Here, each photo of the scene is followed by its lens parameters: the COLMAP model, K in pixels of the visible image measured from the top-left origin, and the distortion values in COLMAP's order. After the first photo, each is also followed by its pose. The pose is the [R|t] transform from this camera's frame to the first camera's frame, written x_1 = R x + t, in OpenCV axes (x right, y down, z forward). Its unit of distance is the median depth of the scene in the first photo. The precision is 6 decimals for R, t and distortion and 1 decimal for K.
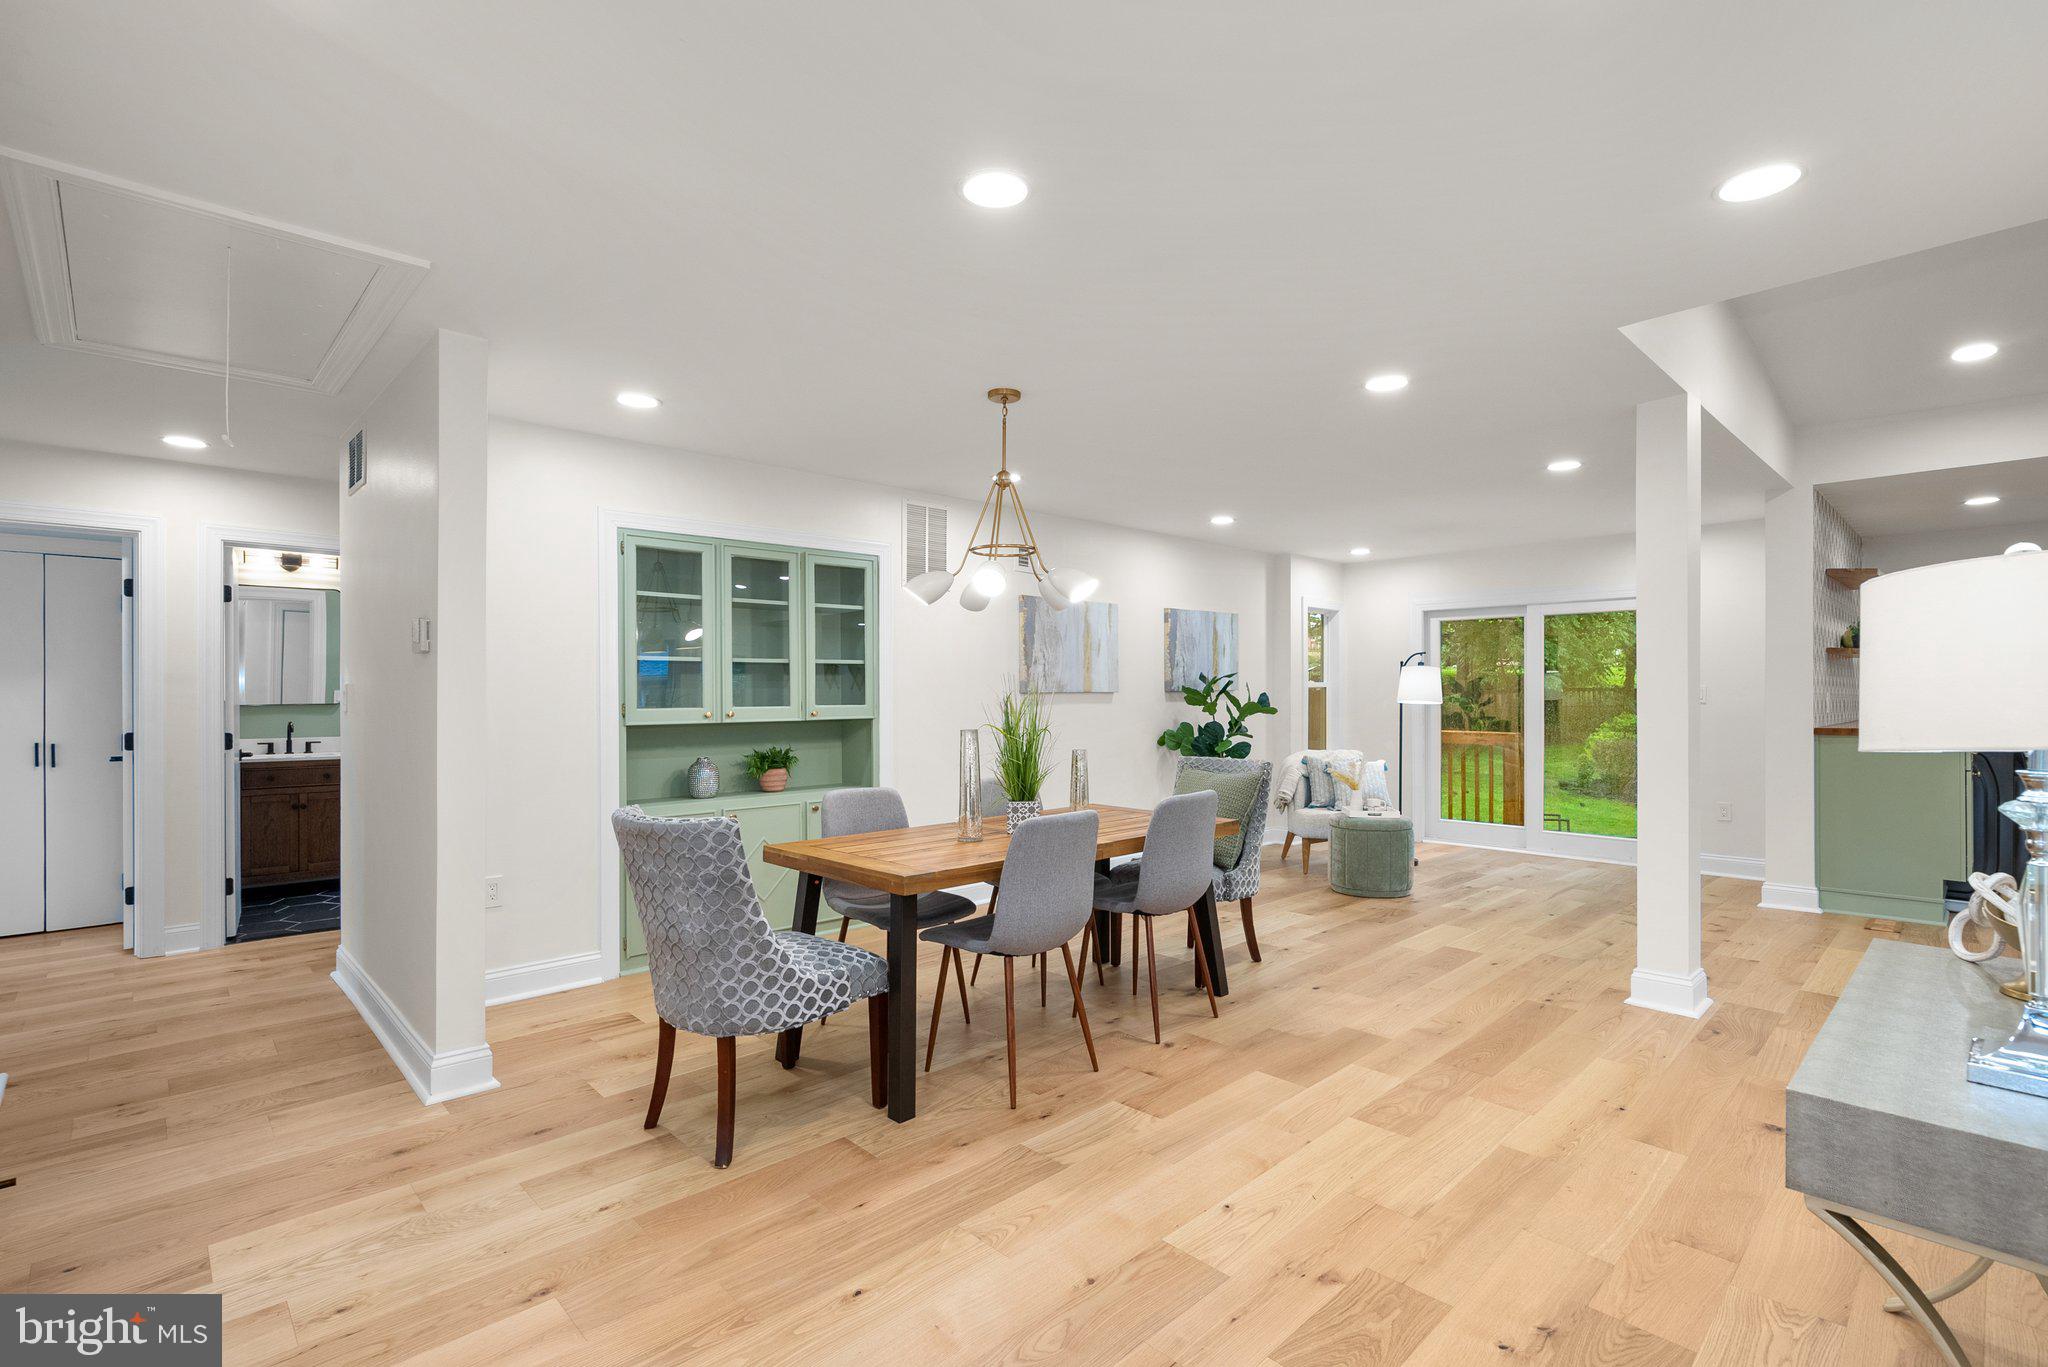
lens RADIAL K [[943.6, 0, 1021.5], [0, 943.6, 689.3], [0, 0, 1]] dist [-0.005283, 0.002197]
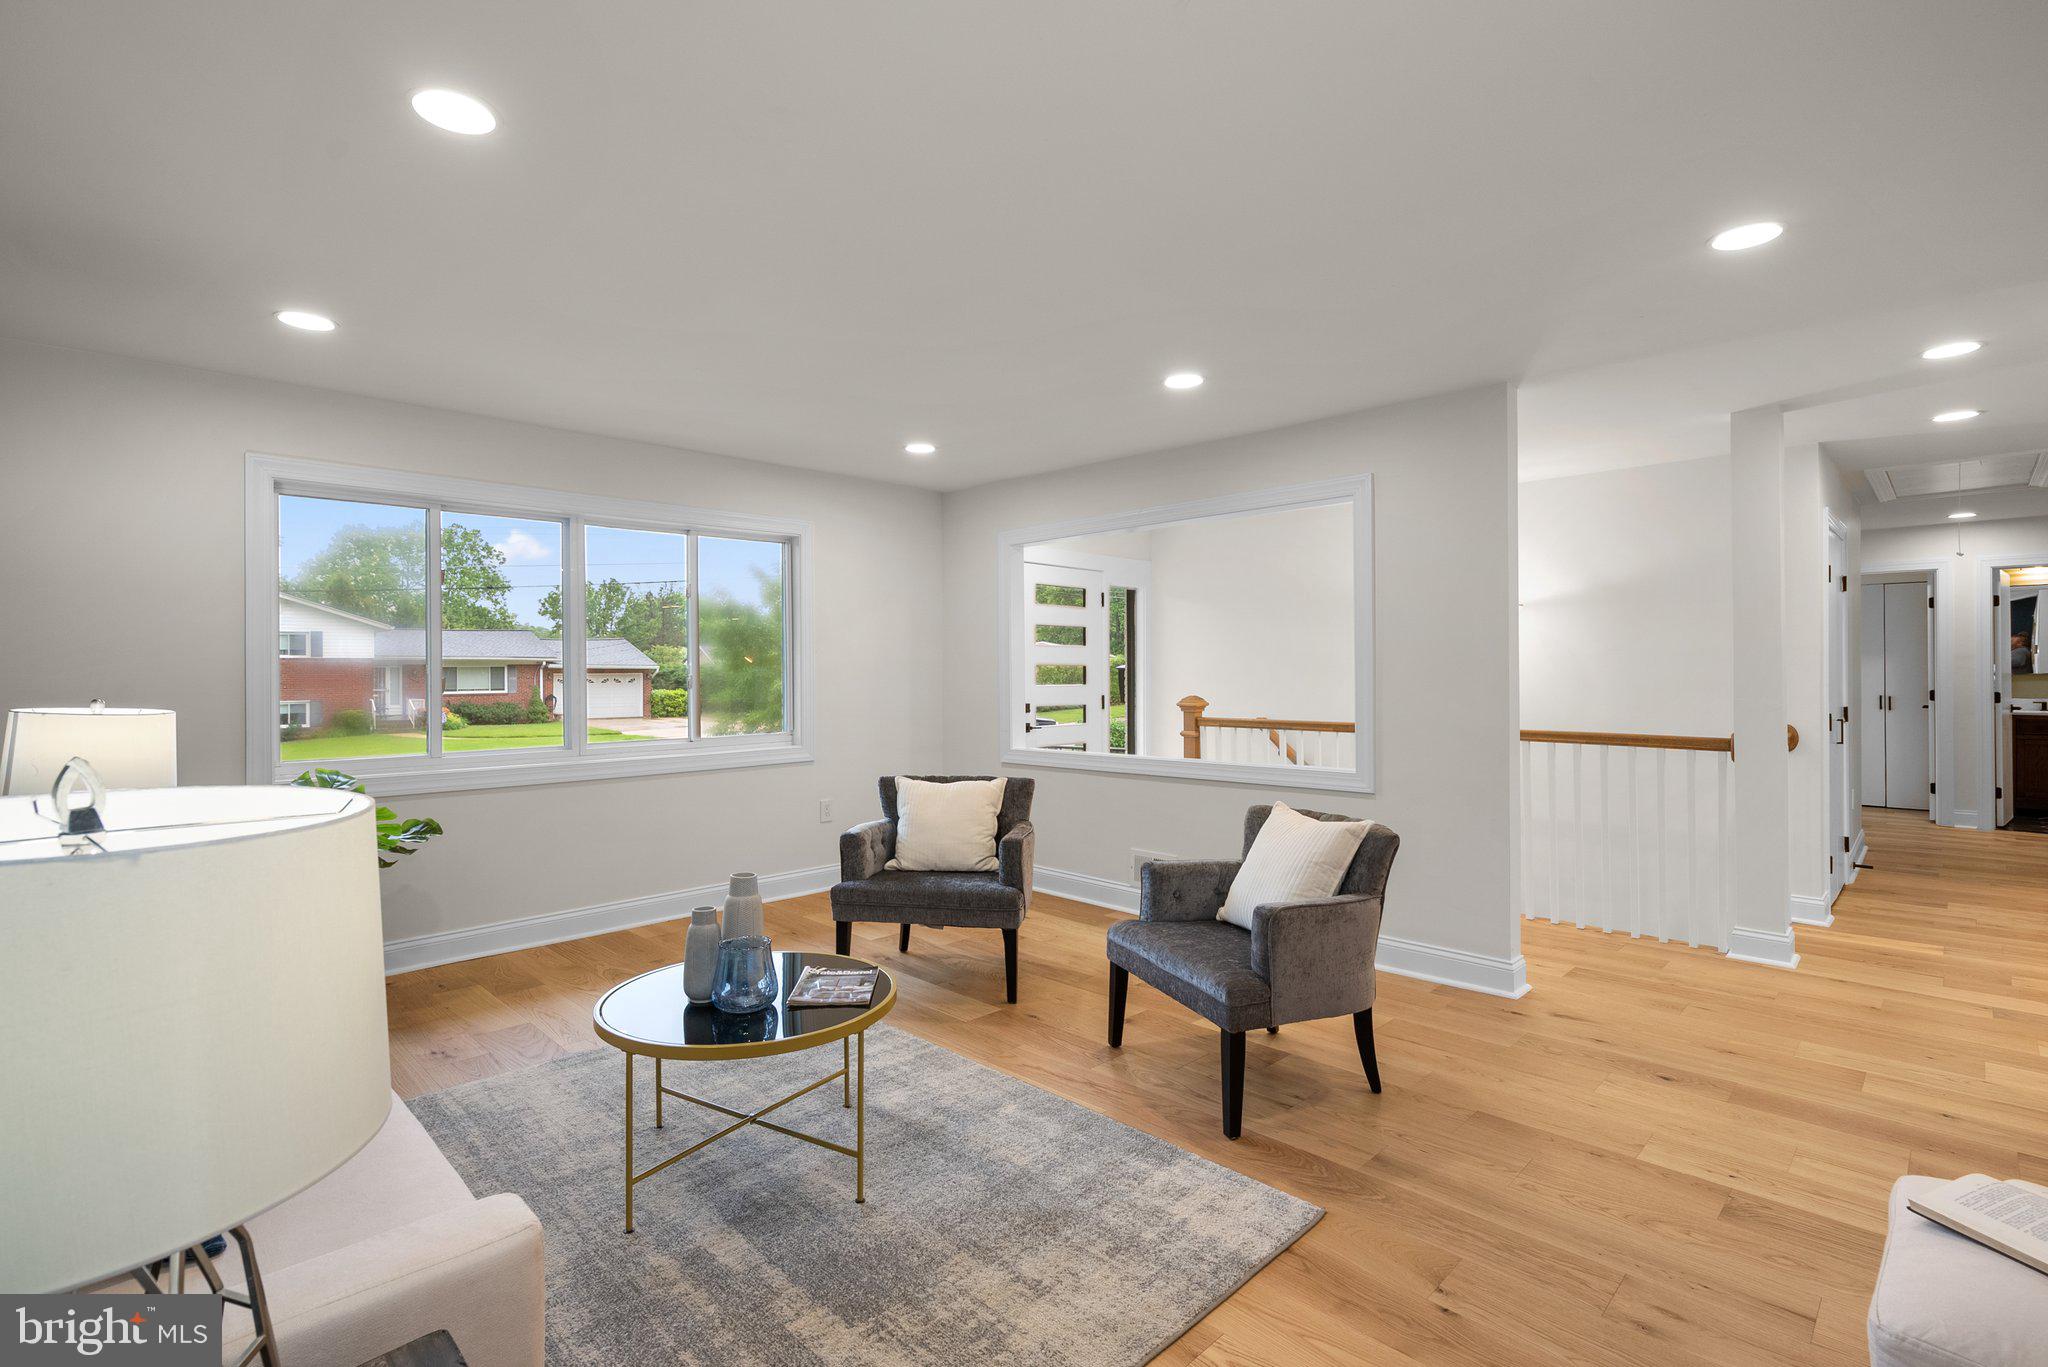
lens RADIAL K [[943.6, 0, 1022.8], [0, 943.6, 676.4], [0, 0, 1]] dist [-0.005283, 0.002197]
pose [[0.021816, 0.004293, -0.999753, 0.669201], [0.010483, 0.999935, 0.004523, -0.002620], [0.999707, -0.010579, 0.021770, -0.634058]]
